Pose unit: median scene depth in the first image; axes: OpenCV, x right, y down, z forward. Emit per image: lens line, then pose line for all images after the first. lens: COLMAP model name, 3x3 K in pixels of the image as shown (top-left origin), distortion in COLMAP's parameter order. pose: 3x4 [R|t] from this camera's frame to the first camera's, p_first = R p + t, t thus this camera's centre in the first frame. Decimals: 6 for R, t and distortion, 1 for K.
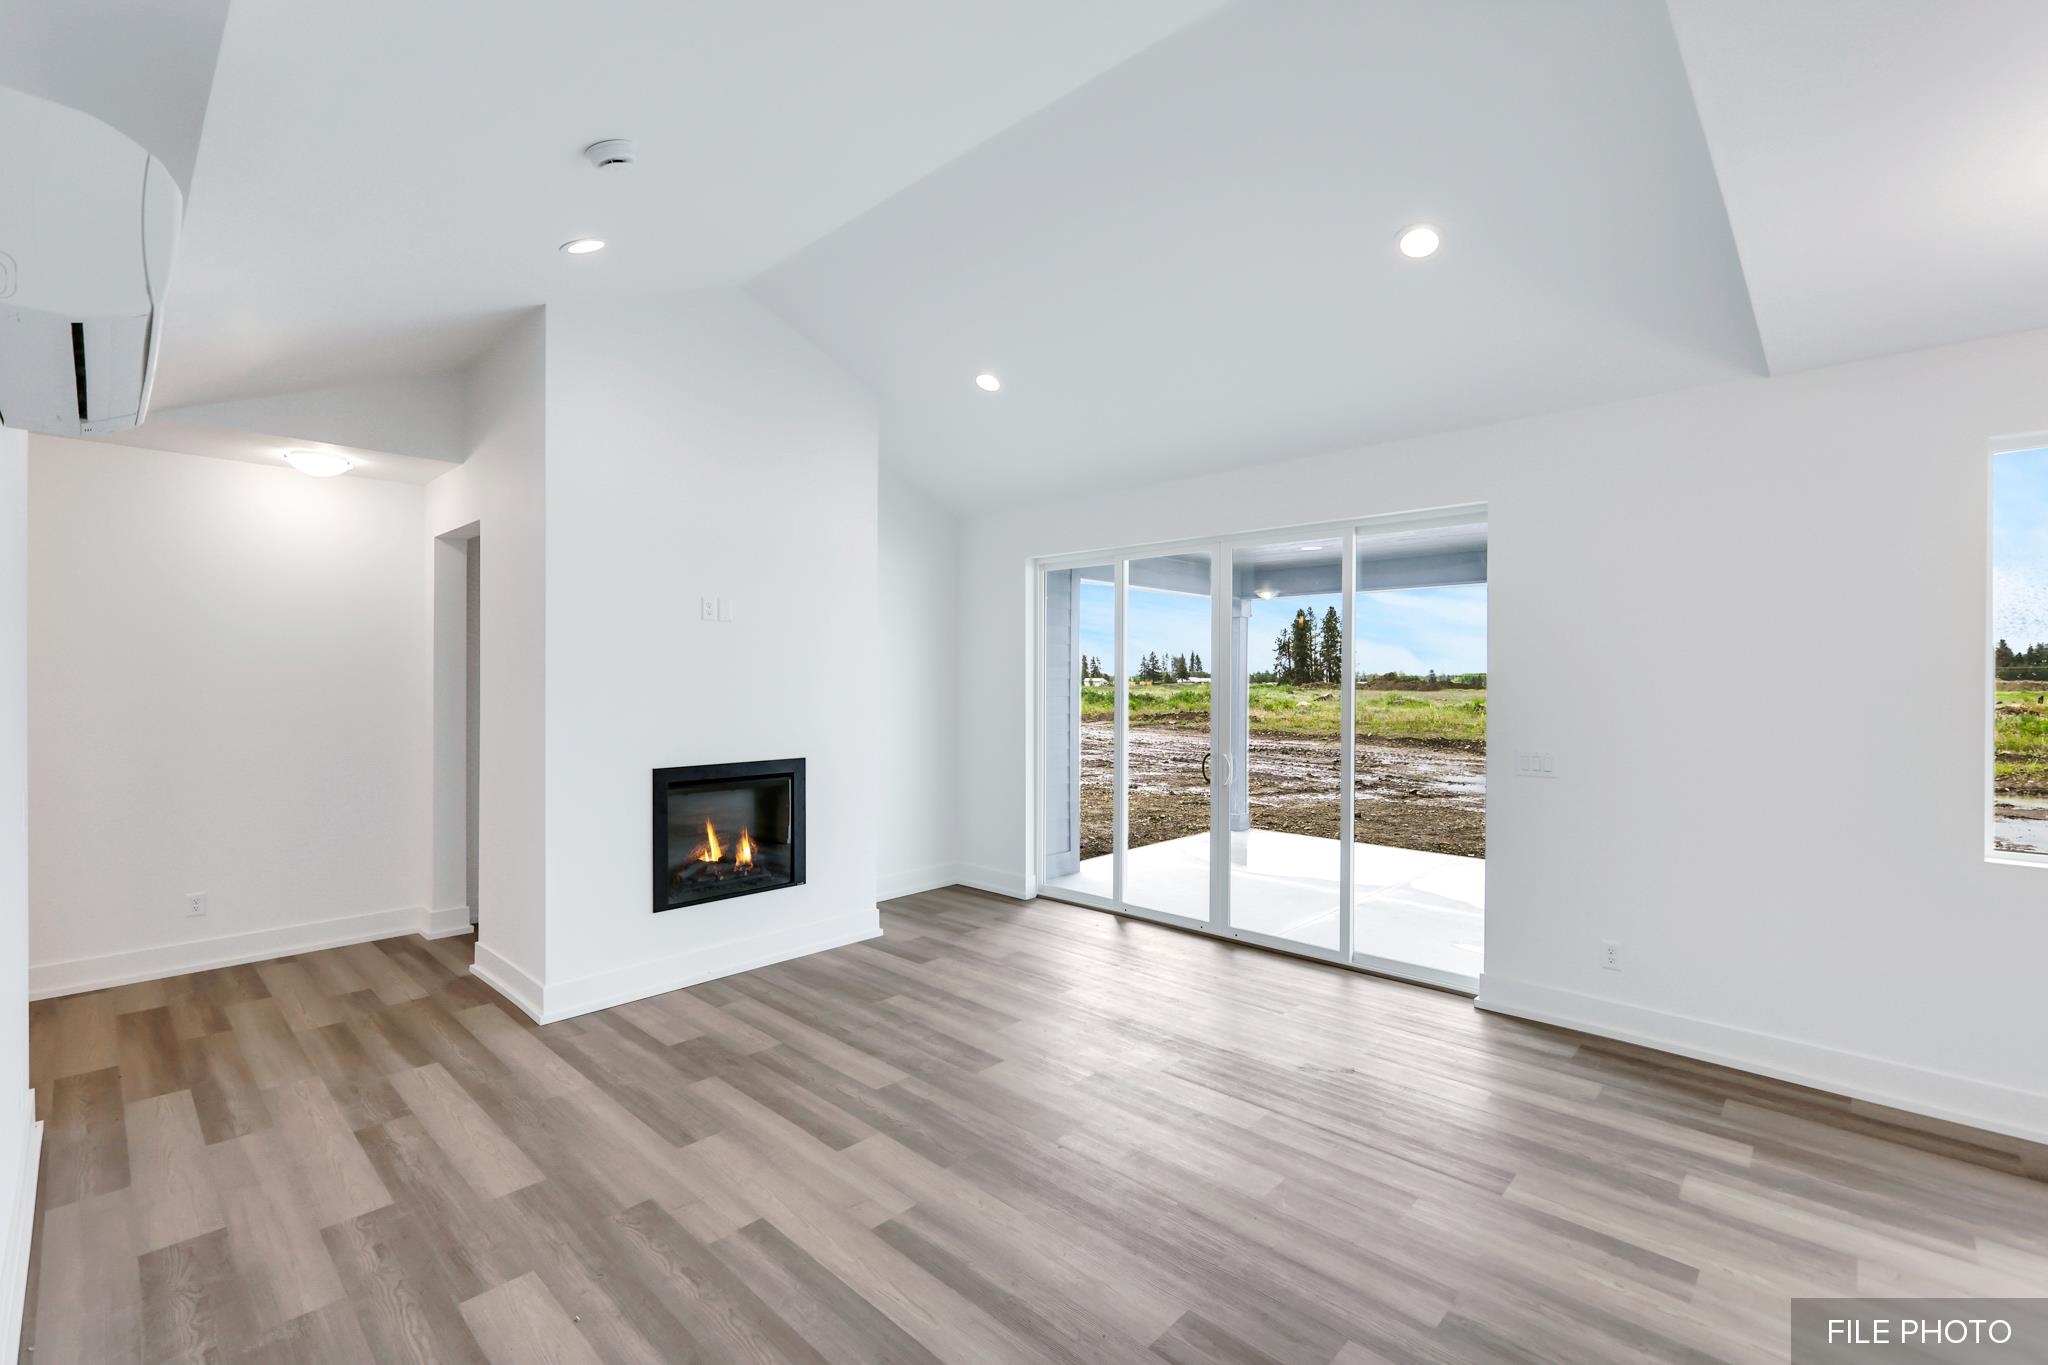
lens RADIAL K [[888.1, 0, 1024.0], [0, 888.1, 682.5], [0, 0, 1]] dist [0.001566, 0.000201]
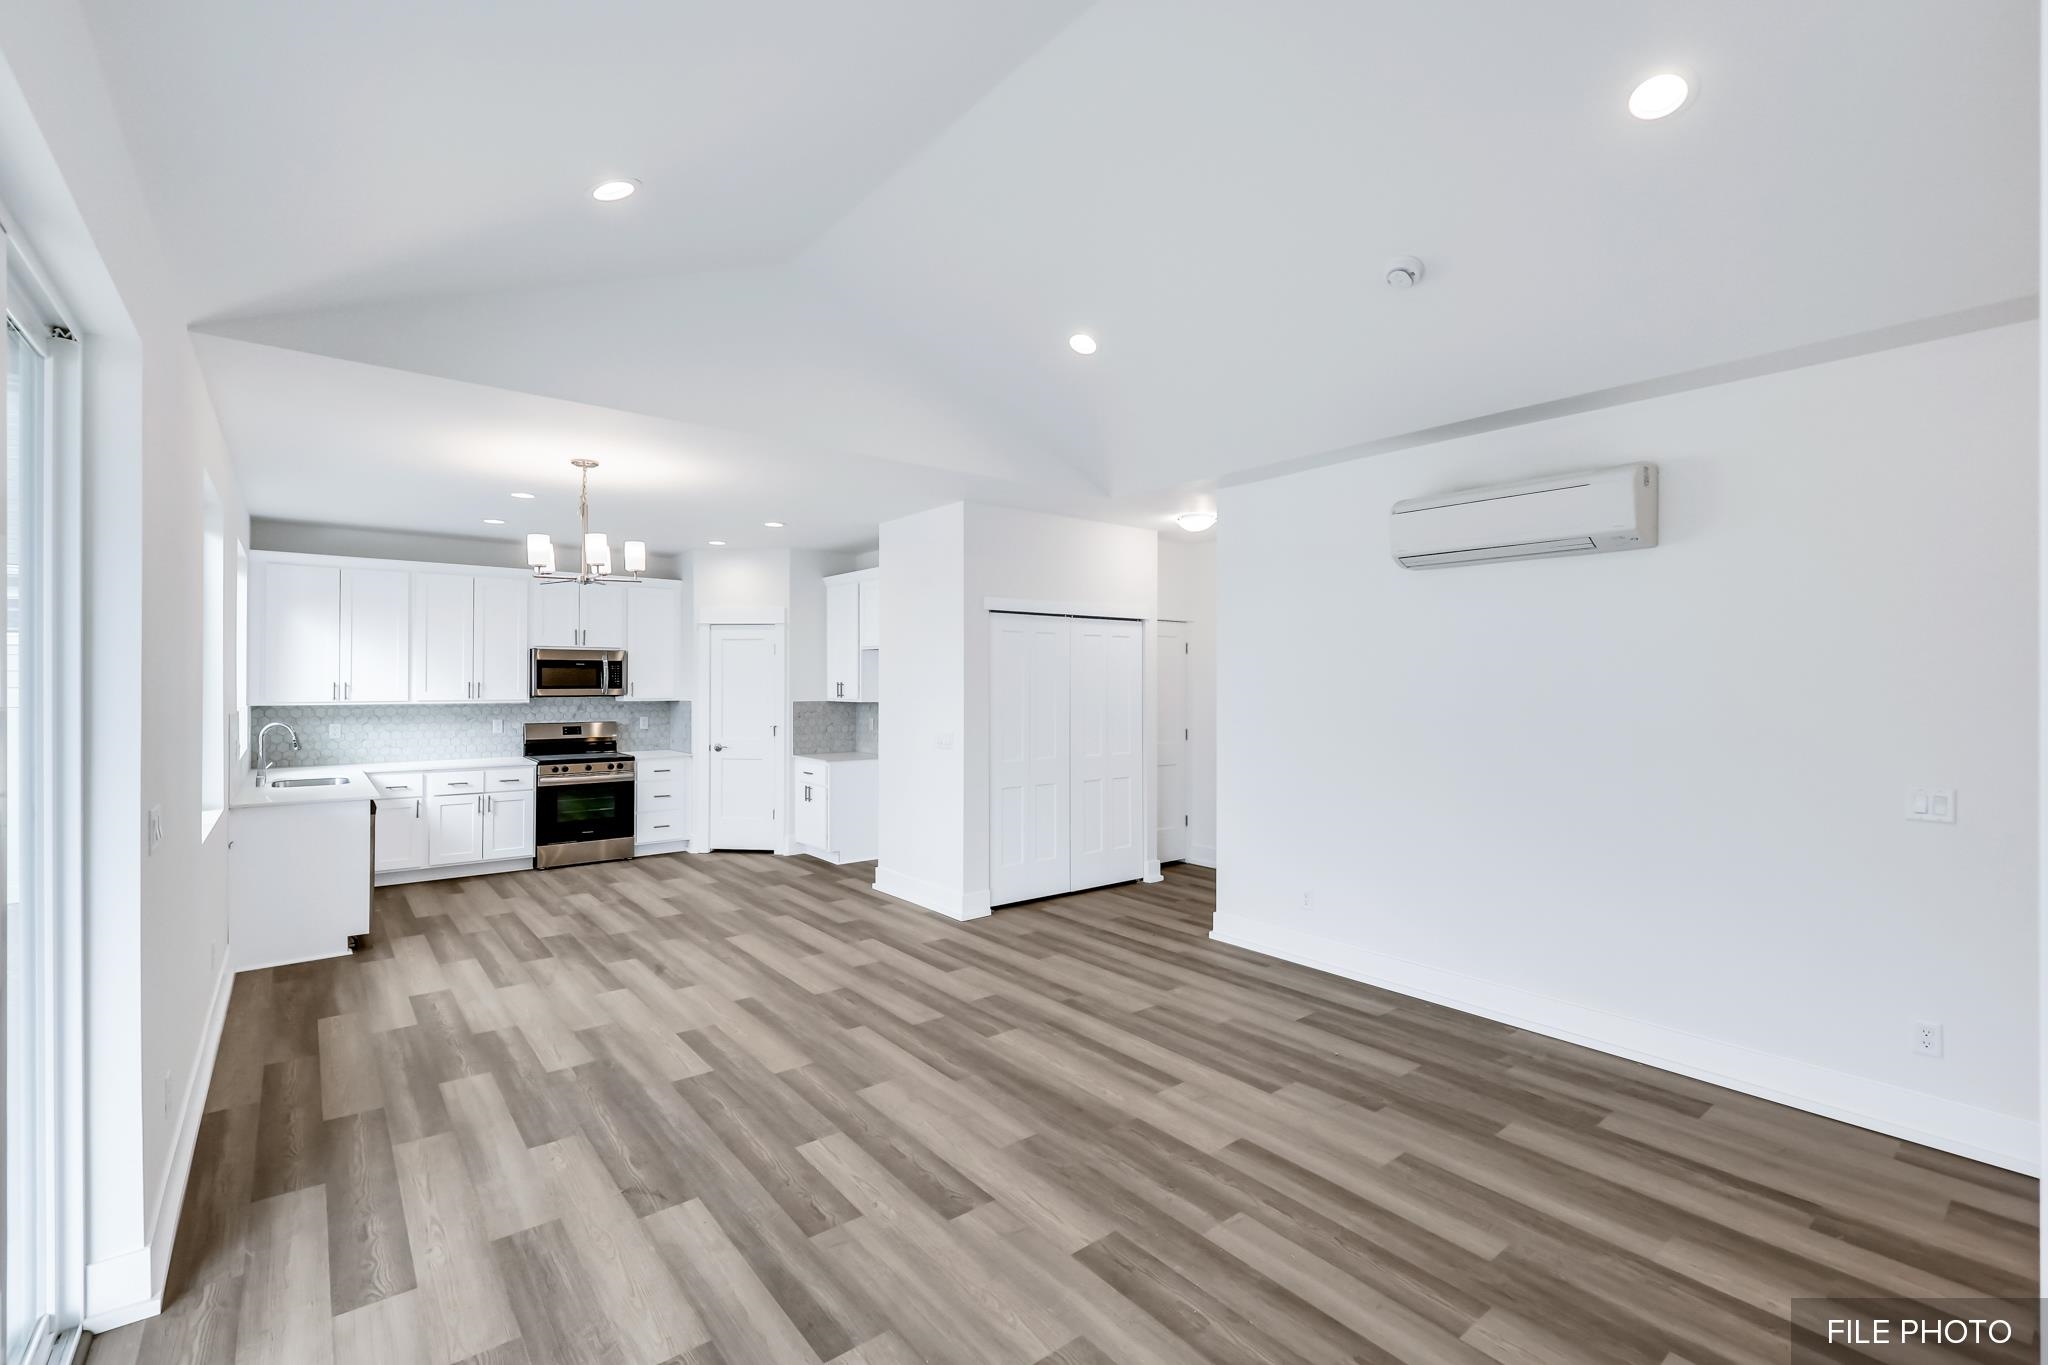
lens RADIAL K [[906.8, 0, 1019.5], [0, 906.8, 674.5], [0, 0, 1]] dist [0.002282, -0.000188]
pose [[-0.990799, -0.003295, 0.135302, -0.077933], [-0.003168, 0.999994, 0.001156, -0.015983], [-0.135305, 0.000717, -0.990804, 1.757277]]
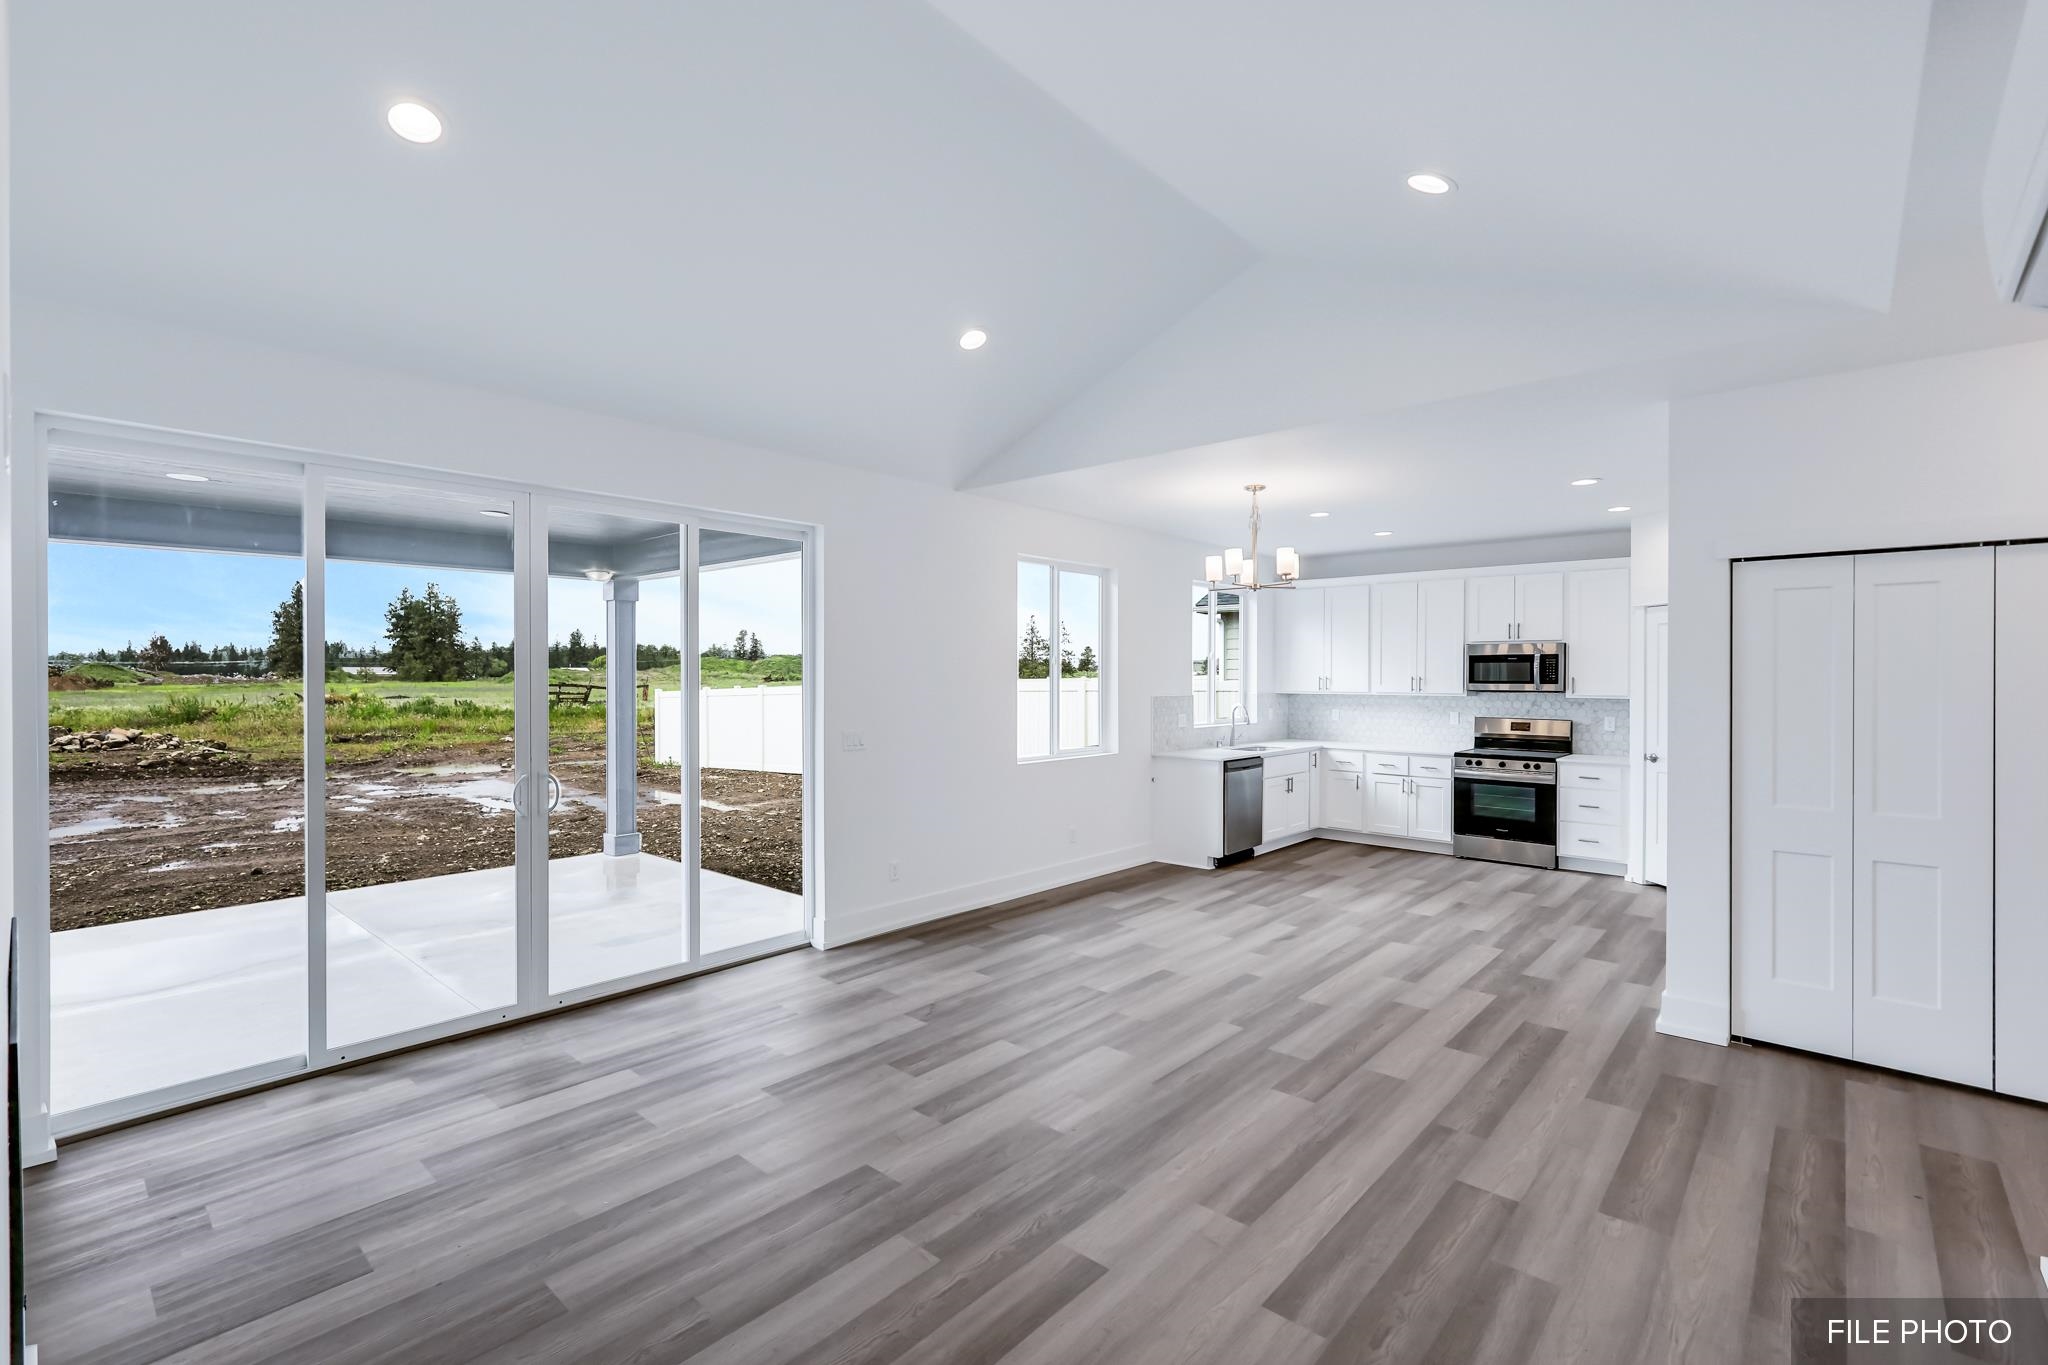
lens RADIAL K [[906.8, 0, 1019.5], [0, 906.8, 674.5], [0, 0, 1]] dist [0.002282, -0.000188]
pose [[-0.025943, -0.000856, 0.999663, -0.852505], [0.004309, 0.999990, 0.000969, -0.003595], [-0.999654, 0.004333, -0.025939, 0.921736]]
